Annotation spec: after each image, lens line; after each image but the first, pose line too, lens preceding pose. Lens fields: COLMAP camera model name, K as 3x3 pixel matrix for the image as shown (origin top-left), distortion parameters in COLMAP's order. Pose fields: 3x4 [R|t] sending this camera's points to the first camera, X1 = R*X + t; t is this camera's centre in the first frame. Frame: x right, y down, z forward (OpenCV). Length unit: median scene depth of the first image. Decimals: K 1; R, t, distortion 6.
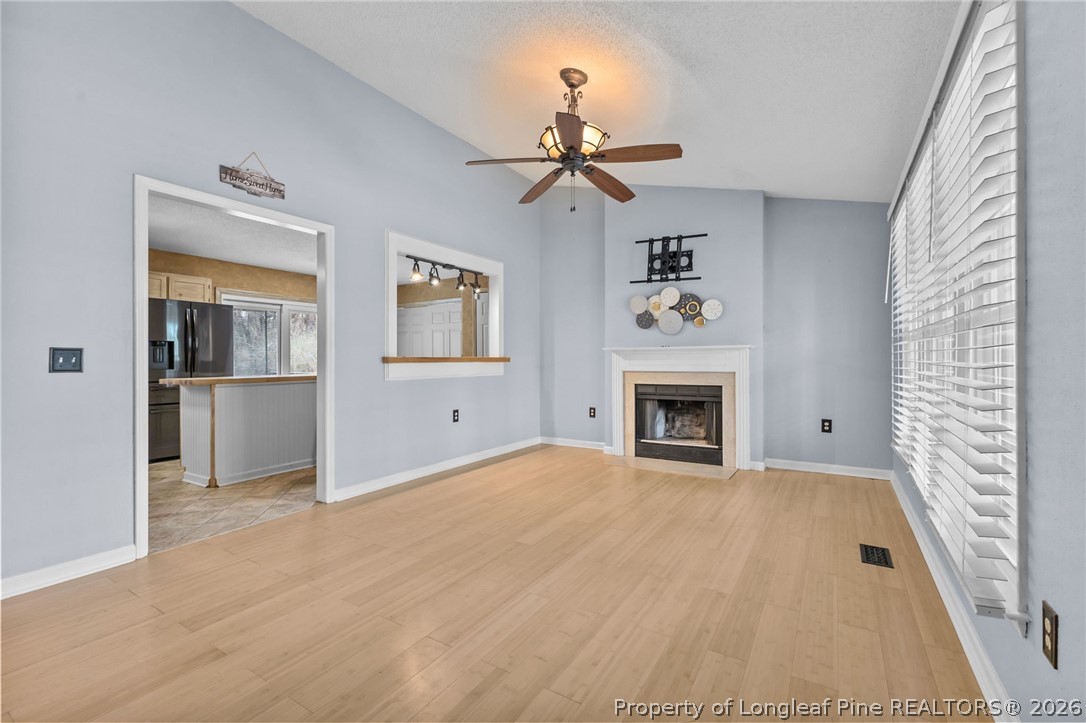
lens RADIAL K [[470.1, 0, 543.0], [0, 470.1, 361.5], [0, 0, 1]] dist [0.002484, -0.000123]
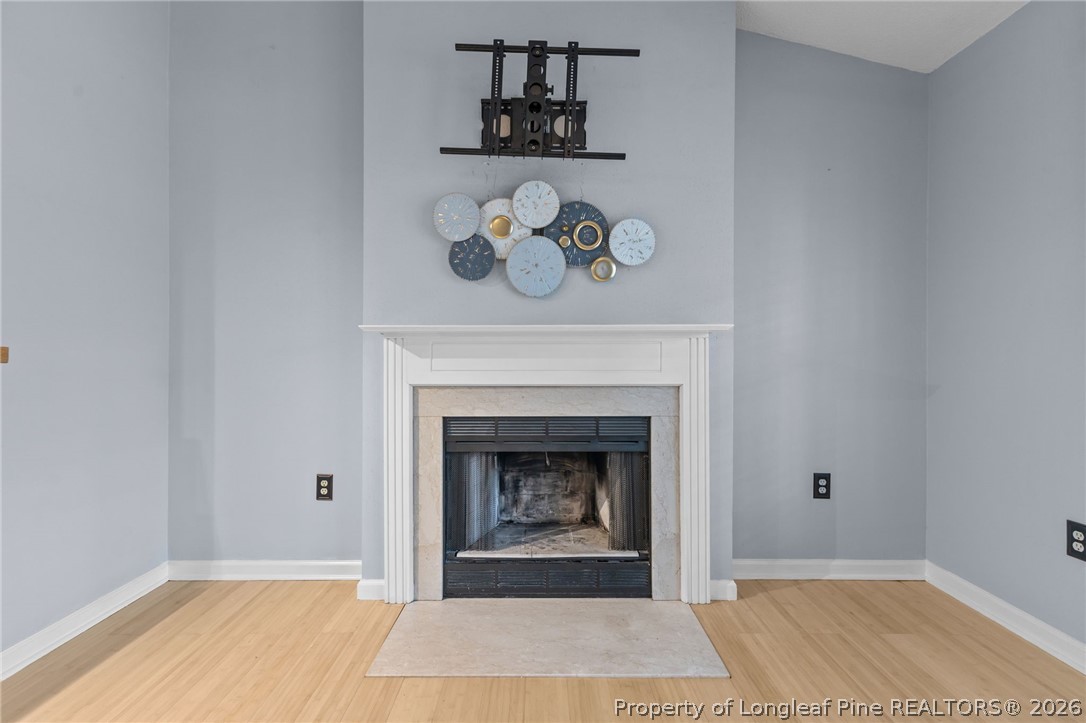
lens RADIAL K [[470.1, 0, 543.0], [0, 470.1, 361.5], [0, 0, 1]] dist [0.002484, -0.000123]
pose [[0.844587, 0.002725, 0.535412, 0.053600], [-0.004906, 0.999984, 0.002649, -0.001022], [-0.535396, -0.004864, 0.844587, 0.635776]]
